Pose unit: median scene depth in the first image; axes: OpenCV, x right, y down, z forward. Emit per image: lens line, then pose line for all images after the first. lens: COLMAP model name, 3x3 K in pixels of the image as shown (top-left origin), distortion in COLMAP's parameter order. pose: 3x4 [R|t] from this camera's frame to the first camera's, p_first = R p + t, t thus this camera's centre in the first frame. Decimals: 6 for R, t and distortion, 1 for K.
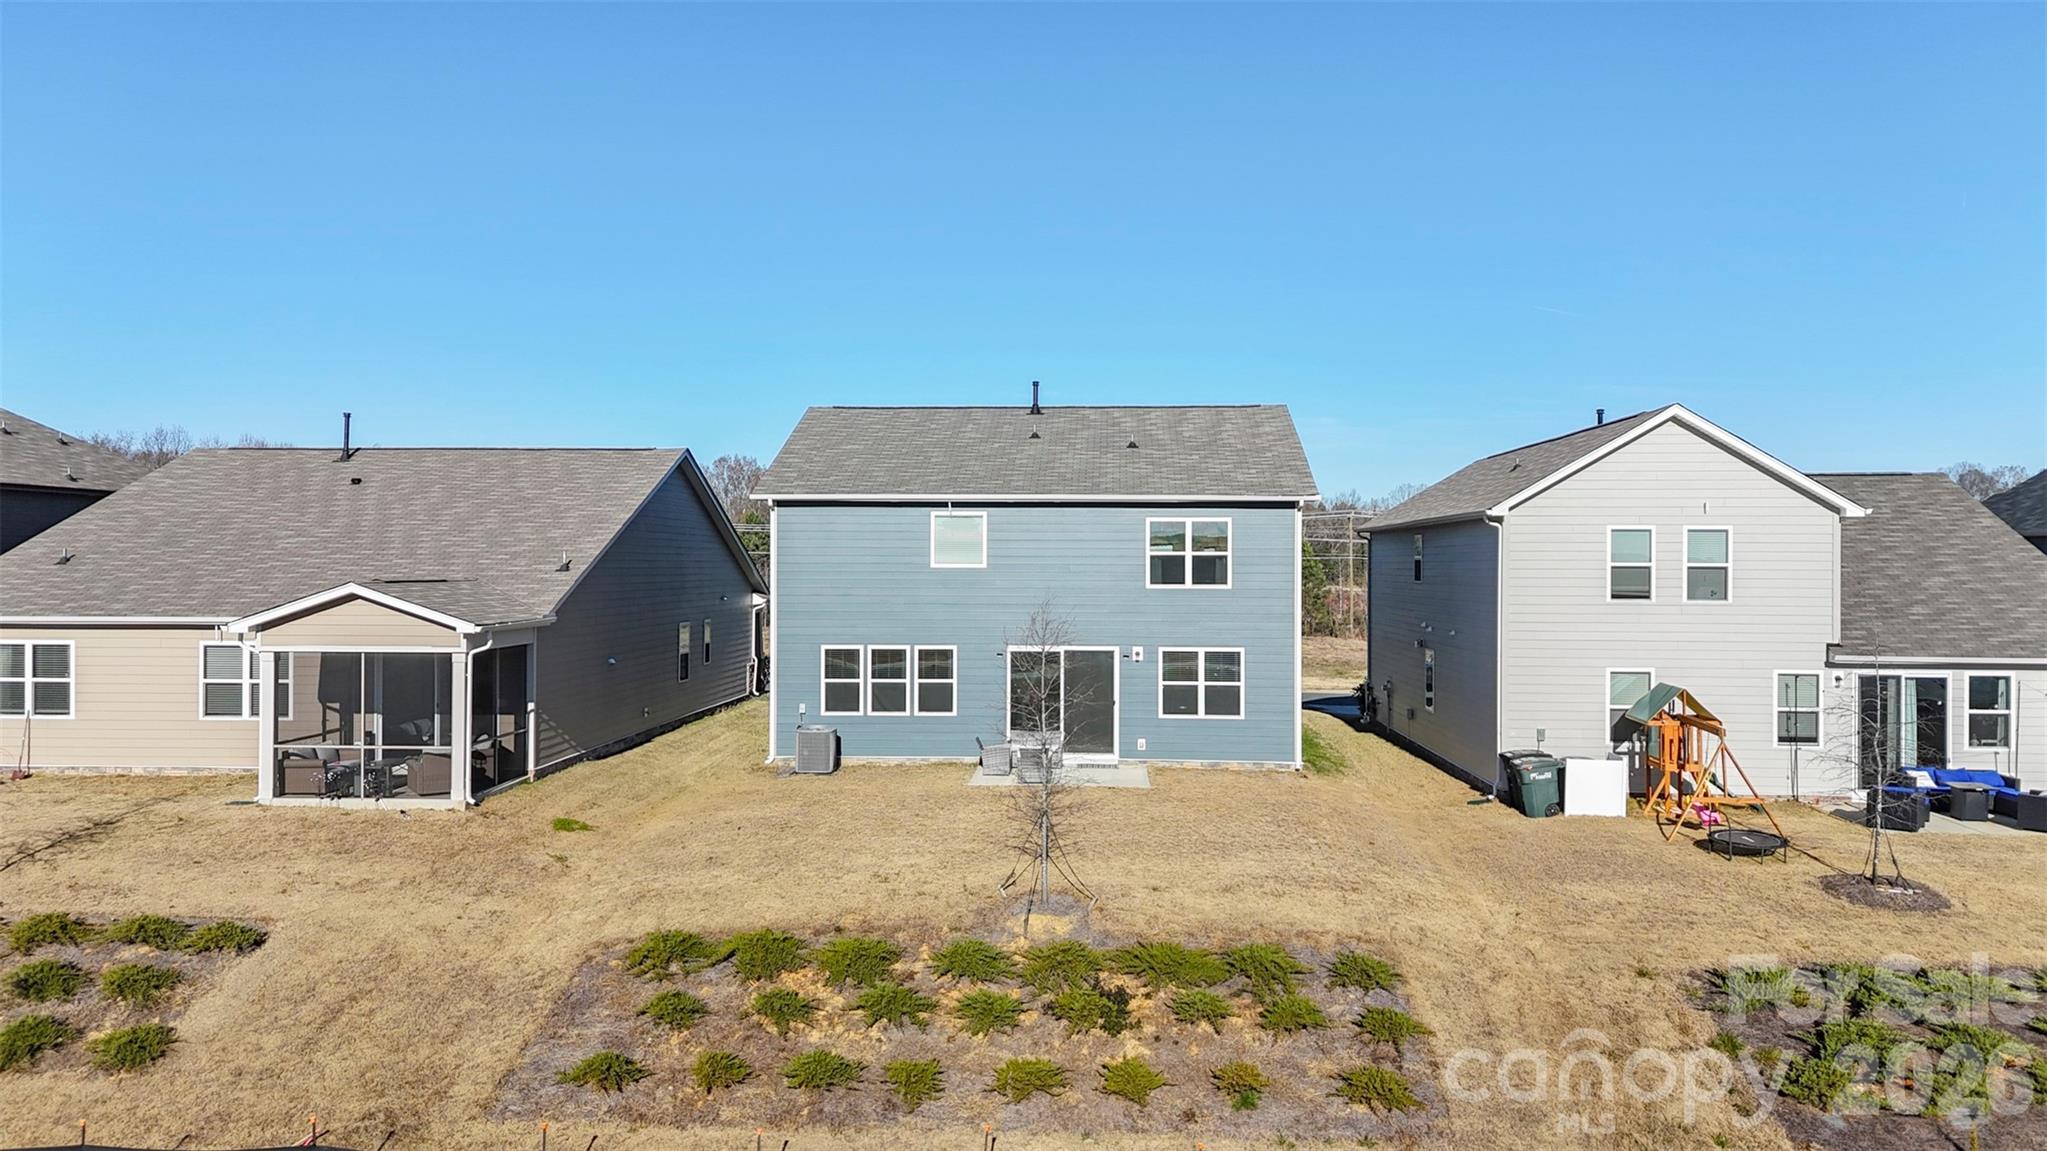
lens RADIAL K [[1468.6, 0, 1011.0], [0, 1468.6, 578.0], [0, 0, 1]] dist [0.087081, -0.094585]
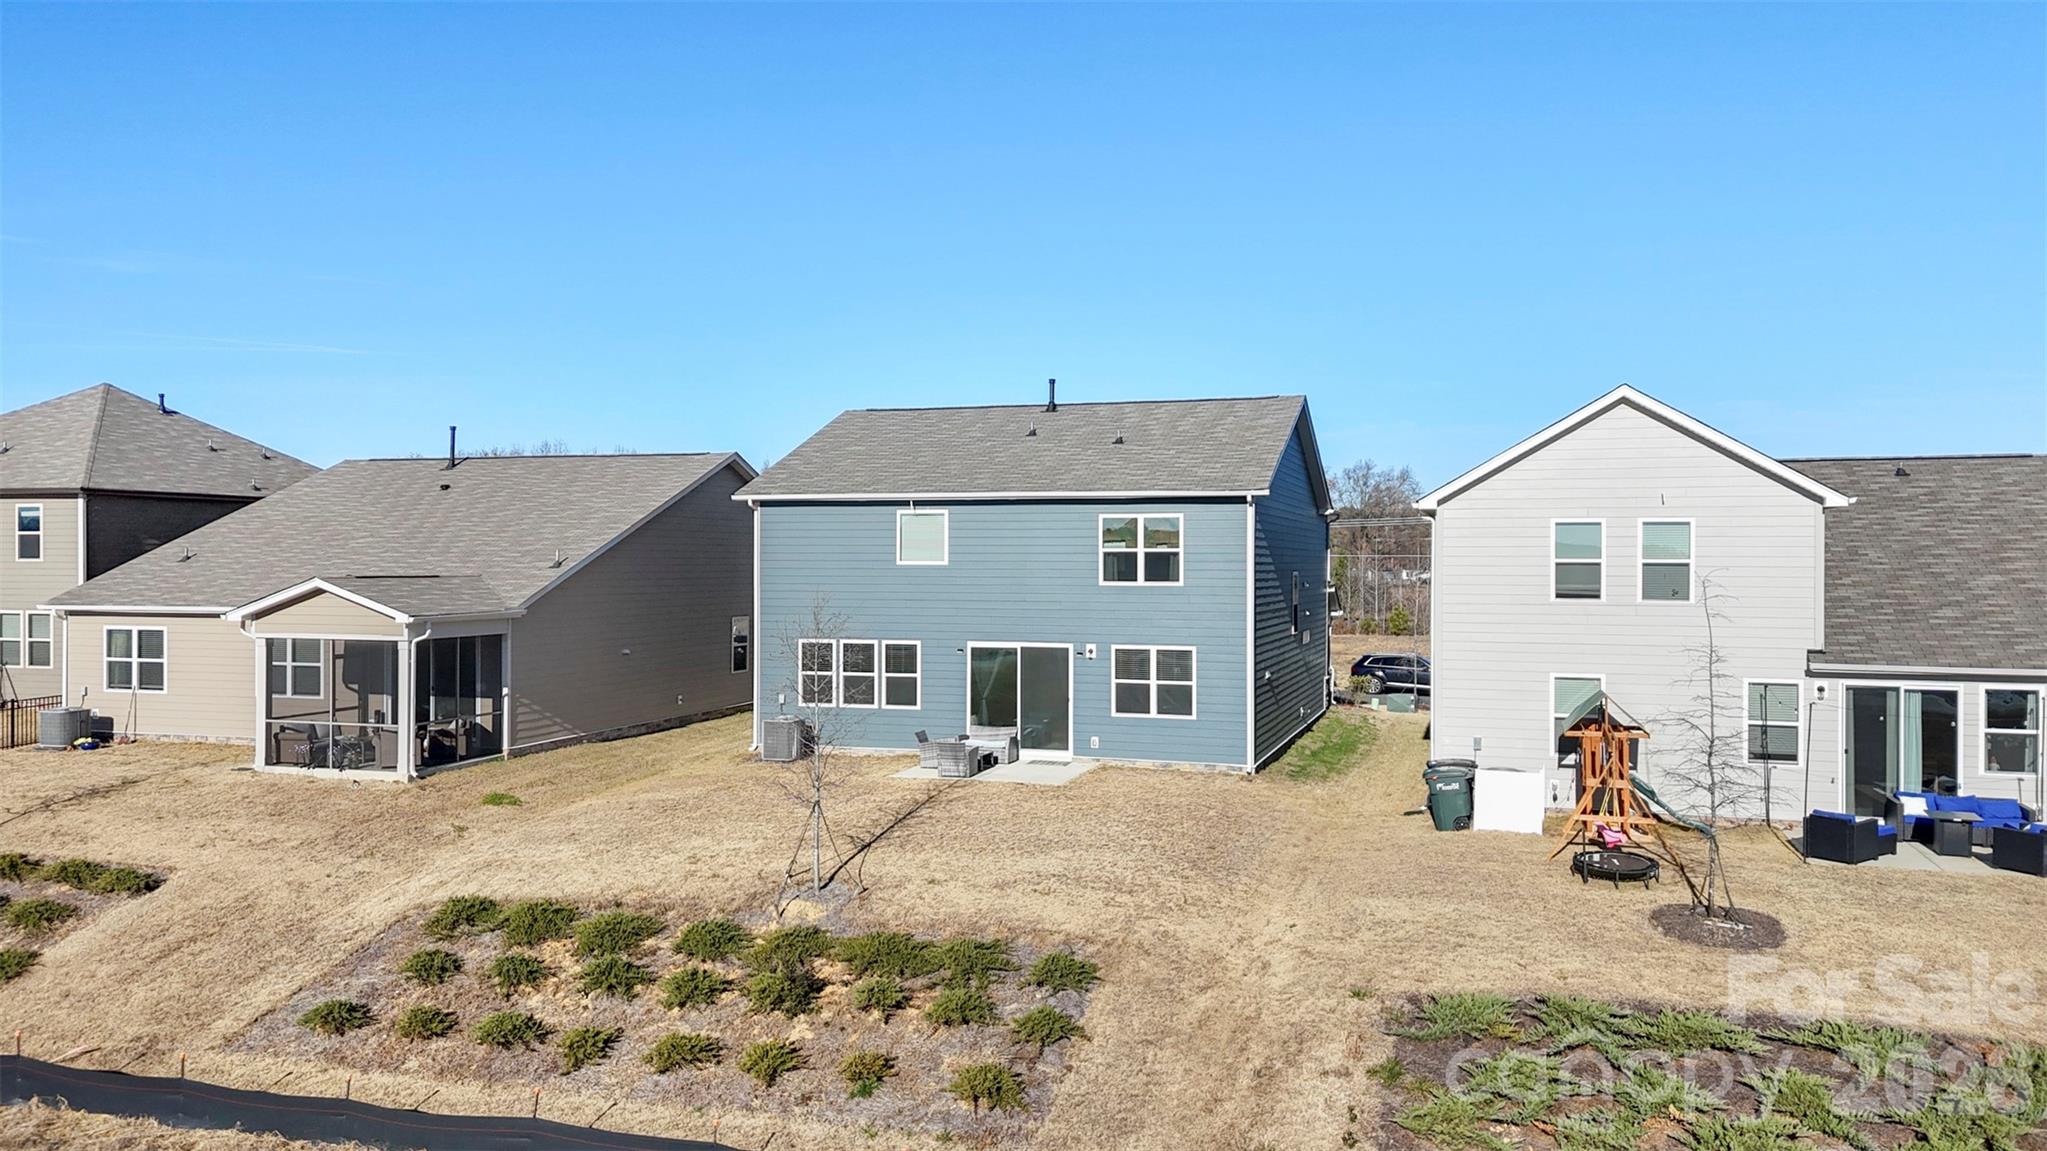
lens RADIAL K [[1468.6, 0, 1011.0], [0, 1468.6, 578.0], [0, 0, 1]] dist [0.087081, -0.094585]
pose [[0.970398, 0.001892, -0.241503, 0.300142], [-0.001701, 0.999998, 0.001002, 0.001265], [0.241505, -0.000562, 0.970400, 0.025182]]
